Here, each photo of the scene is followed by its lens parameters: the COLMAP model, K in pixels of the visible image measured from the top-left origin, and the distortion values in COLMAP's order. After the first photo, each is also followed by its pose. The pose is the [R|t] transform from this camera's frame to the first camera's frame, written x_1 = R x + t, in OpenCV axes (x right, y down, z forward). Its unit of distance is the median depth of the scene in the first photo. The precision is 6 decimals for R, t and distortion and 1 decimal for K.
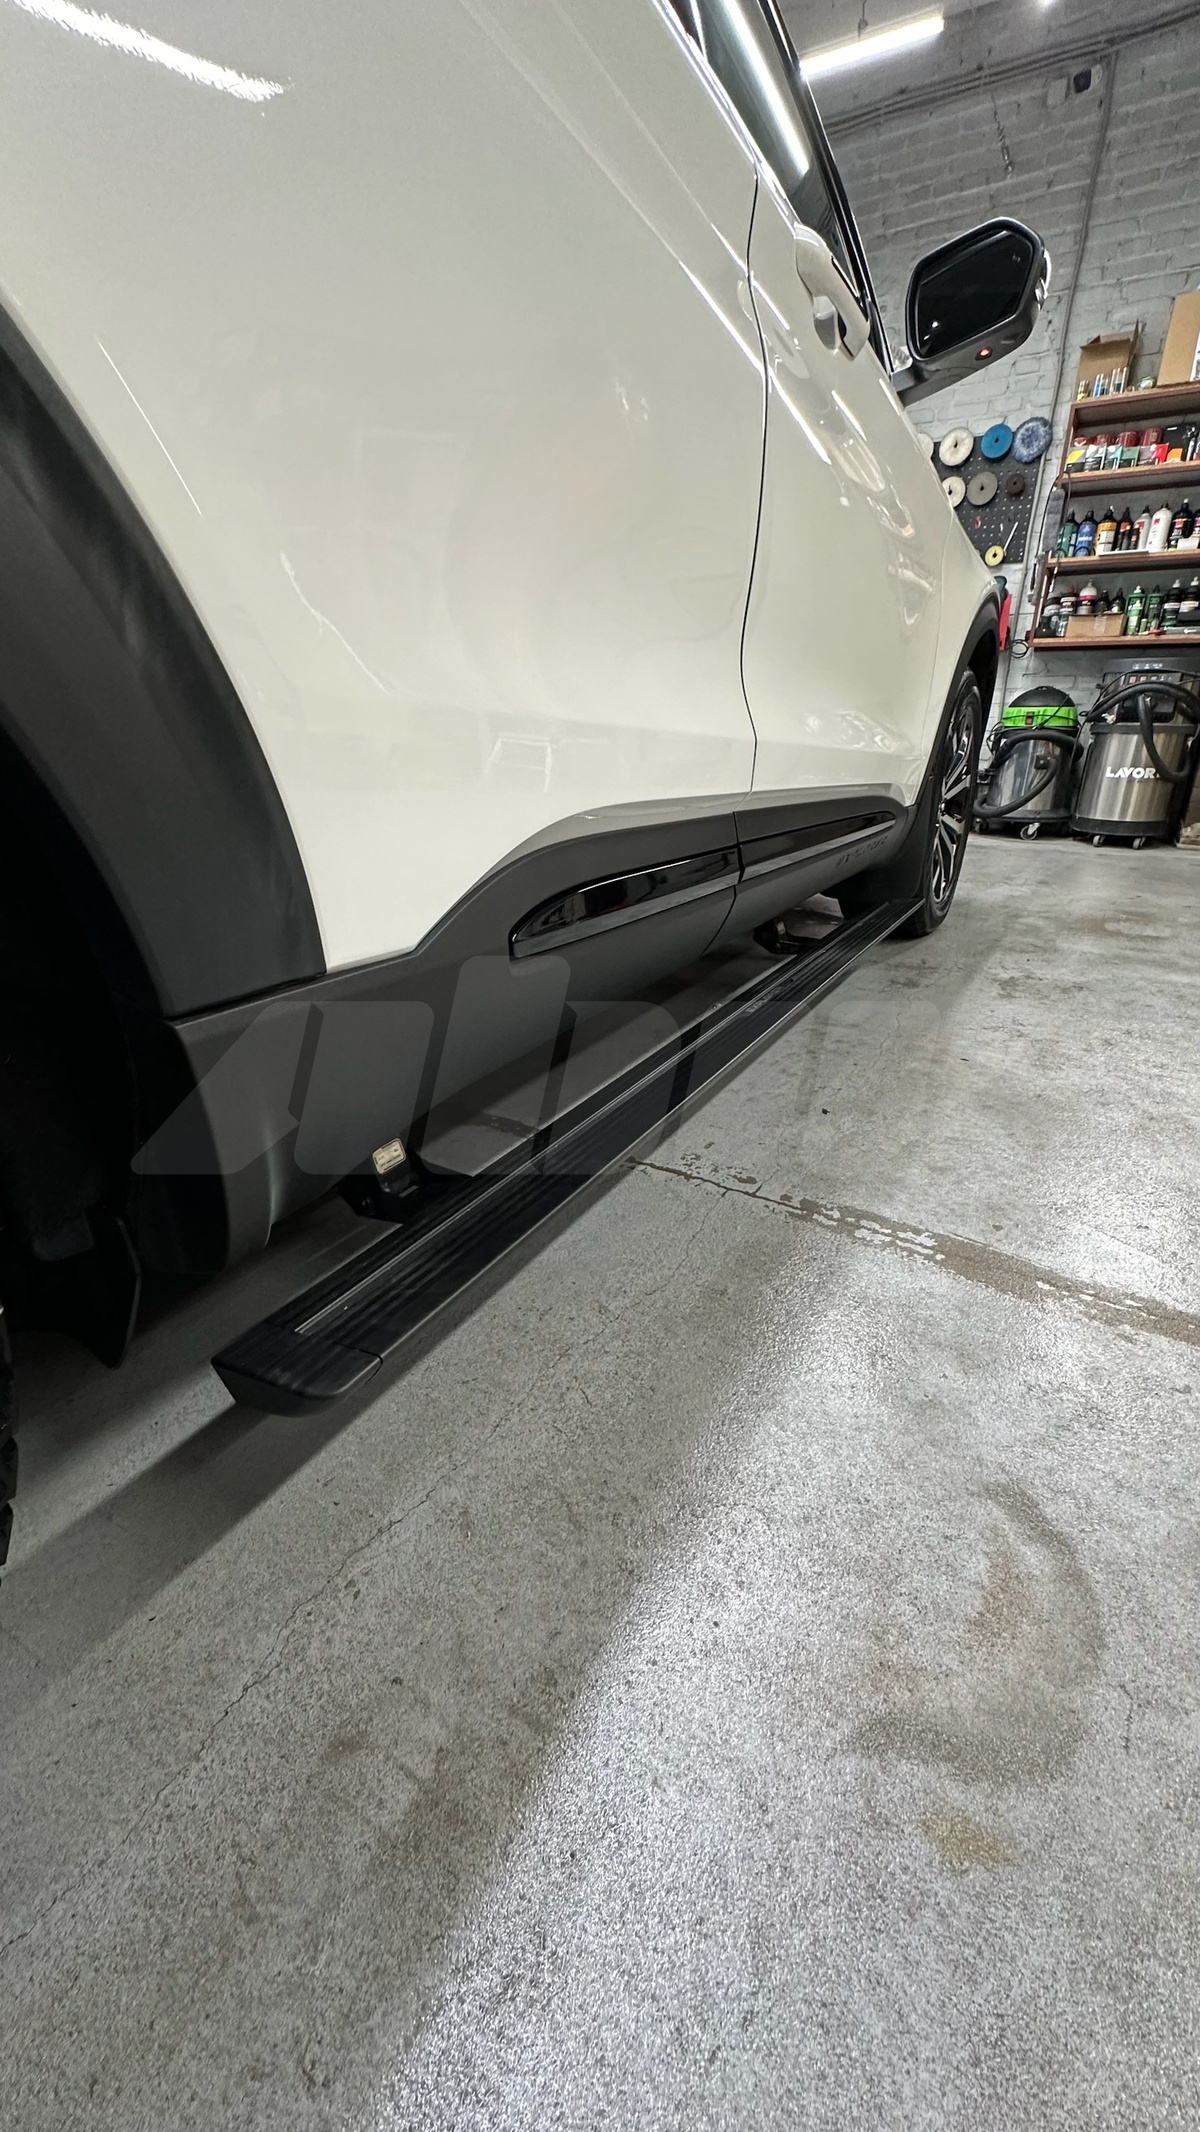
lens RADIAL K [[849.1, 0, 596.6], [0, 849.1, 1065.9], [0, 0, 1]] dist [-0.003724, 0.000805]
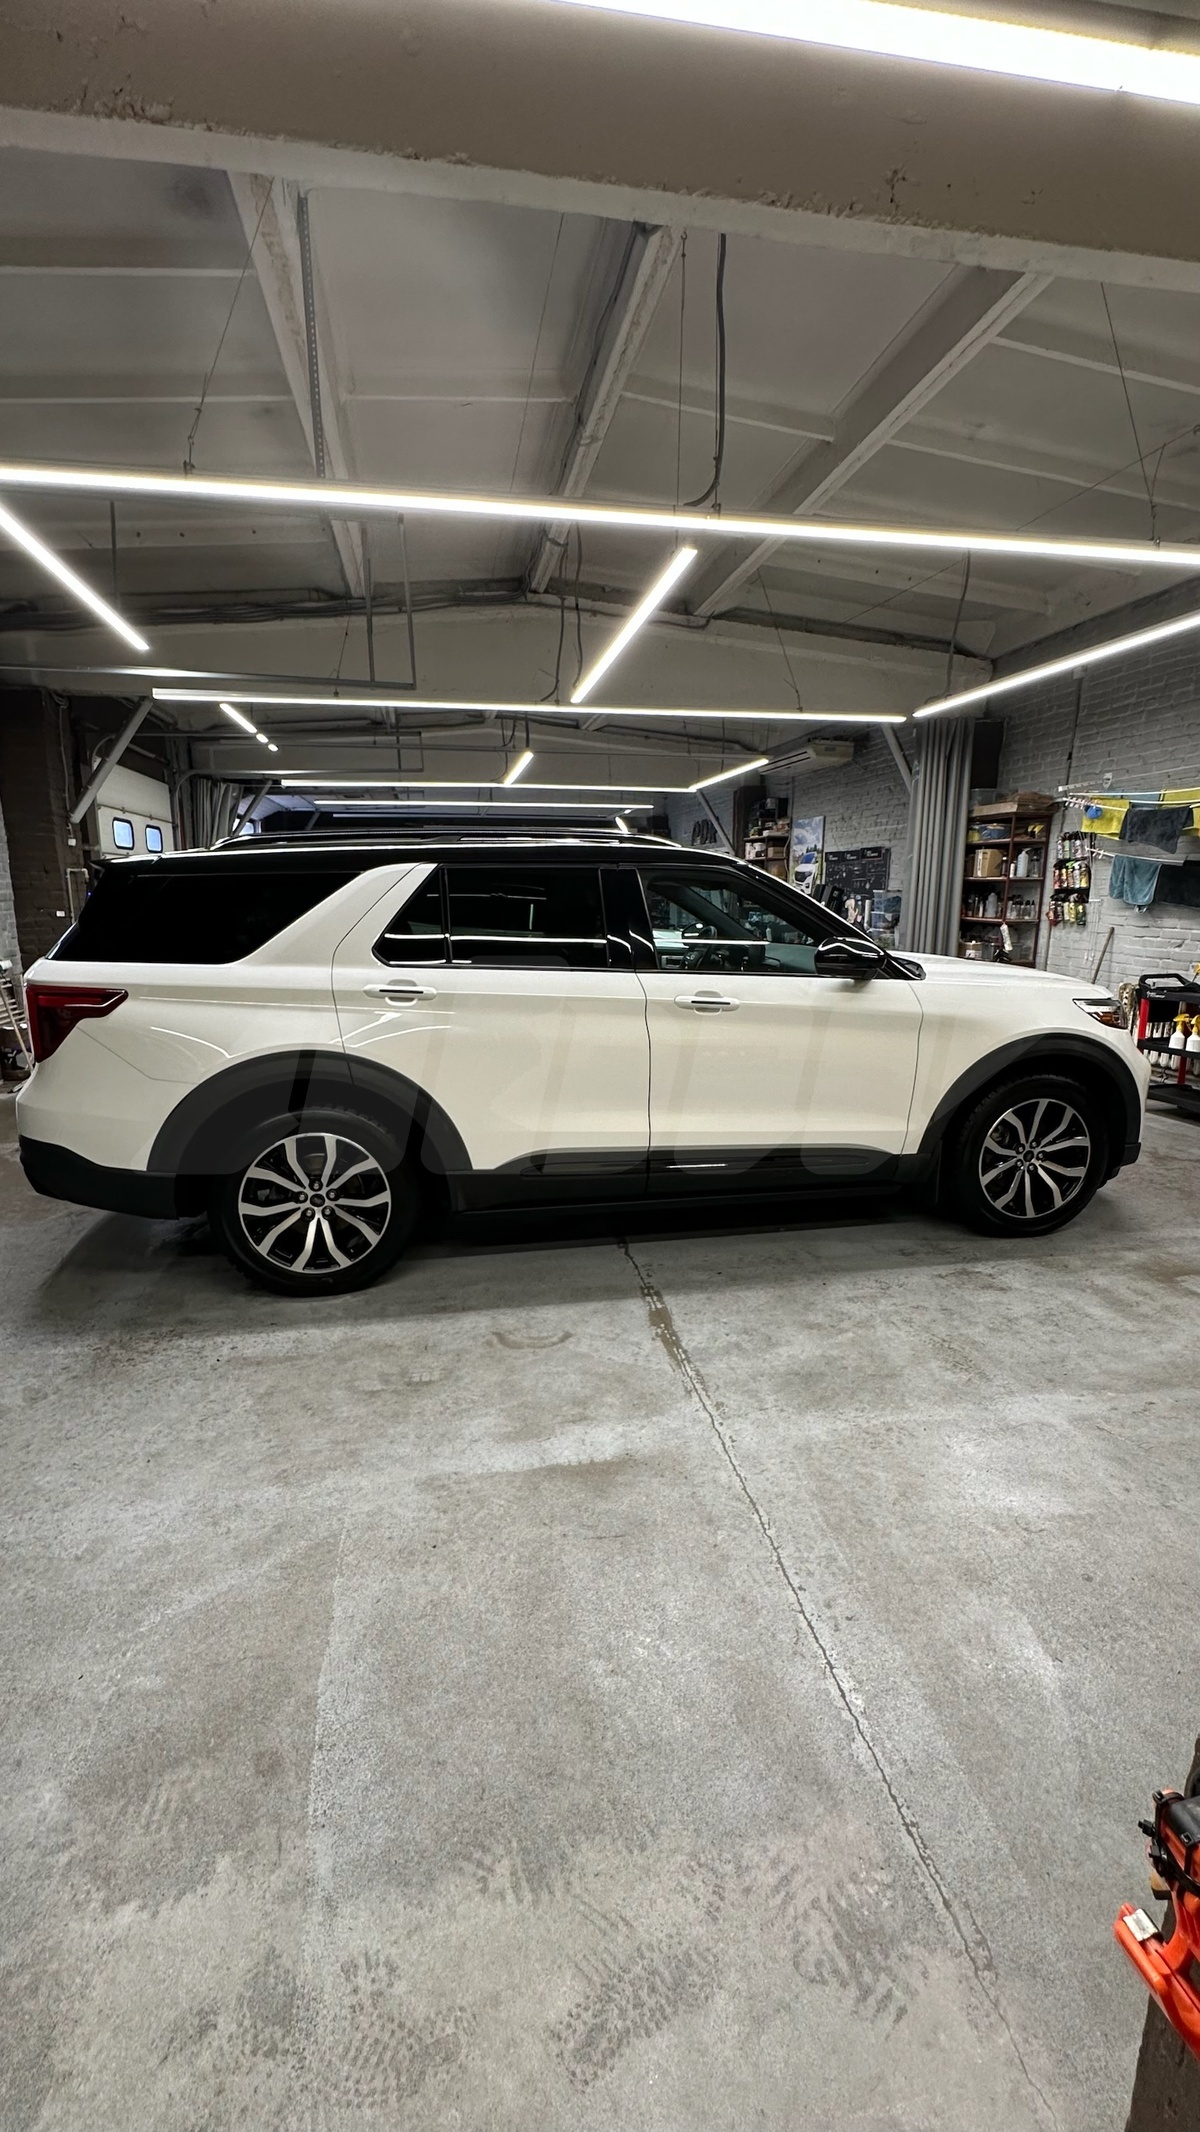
lens RADIAL K [[849.1, 0, 598.4], [0, 849.1, 1067.9], [0, 0, 1]] dist [-0.003724, 0.000805]
pose [[0.657316, 0.150316, -0.738472, 0.585942], [-0.286142, 0.956304, -0.060039, -0.087788], [0.697179, 0.250772, 0.671606, -0.336877]]
